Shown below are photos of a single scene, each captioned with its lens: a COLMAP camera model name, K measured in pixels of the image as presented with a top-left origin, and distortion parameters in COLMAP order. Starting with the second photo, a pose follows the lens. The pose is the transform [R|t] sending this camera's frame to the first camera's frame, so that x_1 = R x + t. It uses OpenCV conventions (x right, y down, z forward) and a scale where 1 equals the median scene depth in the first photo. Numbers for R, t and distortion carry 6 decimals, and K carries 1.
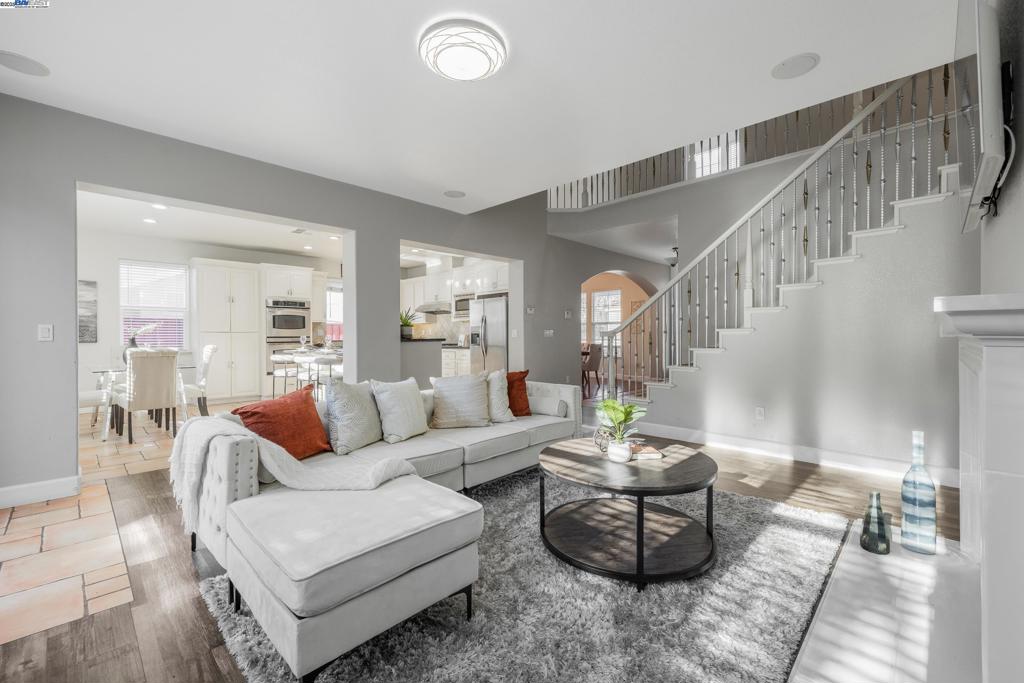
lens RADIAL K [[456.8, 0, 512.0], [0, 456.8, 341.5], [0, 0, 1]] dist [-0.002212, 0.000058]
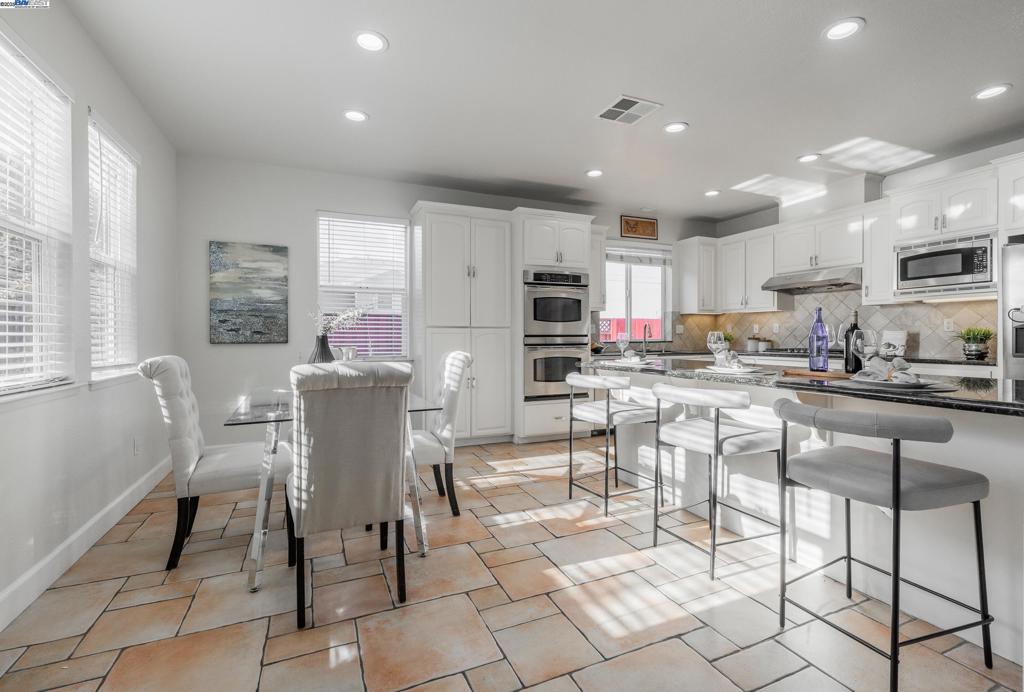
lens RADIAL K [[455.2, 0, 512.0], [0, 455.2, 346.0], [0, 0, 1]] dist [0.000141, -0.000147]
pose [[0.936016, 0.010335, -0.351804, -0.352173], [-0.006554, 0.999907, 0.011936, -0.003431], [0.351895, -0.008867, 0.935997, 0.459101]]
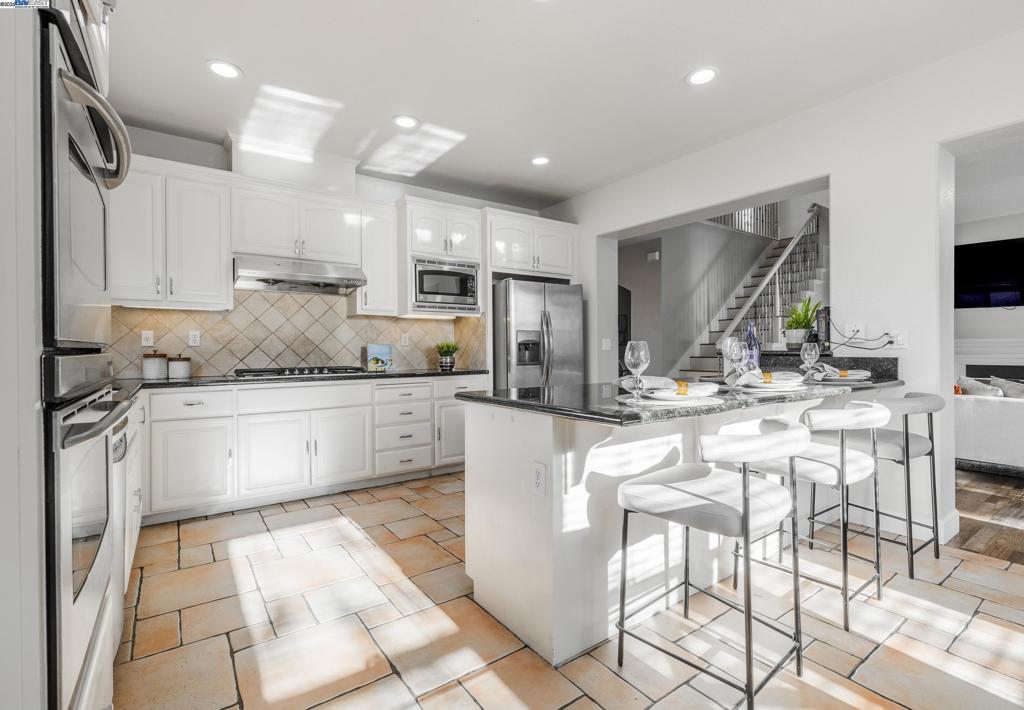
lens RADIAL K [[475.5, 0, 512.0], [0, 475.5, 355.0], [0, 0, 1]] dist [-0.022409, 0.000792]
pose [[0.138117, -0.009790, 0.990368, -0.616717], [0.015943, 0.999844, 0.007660, -0.008108], [-0.990288, 0.014732, 0.138251, 0.906064]]
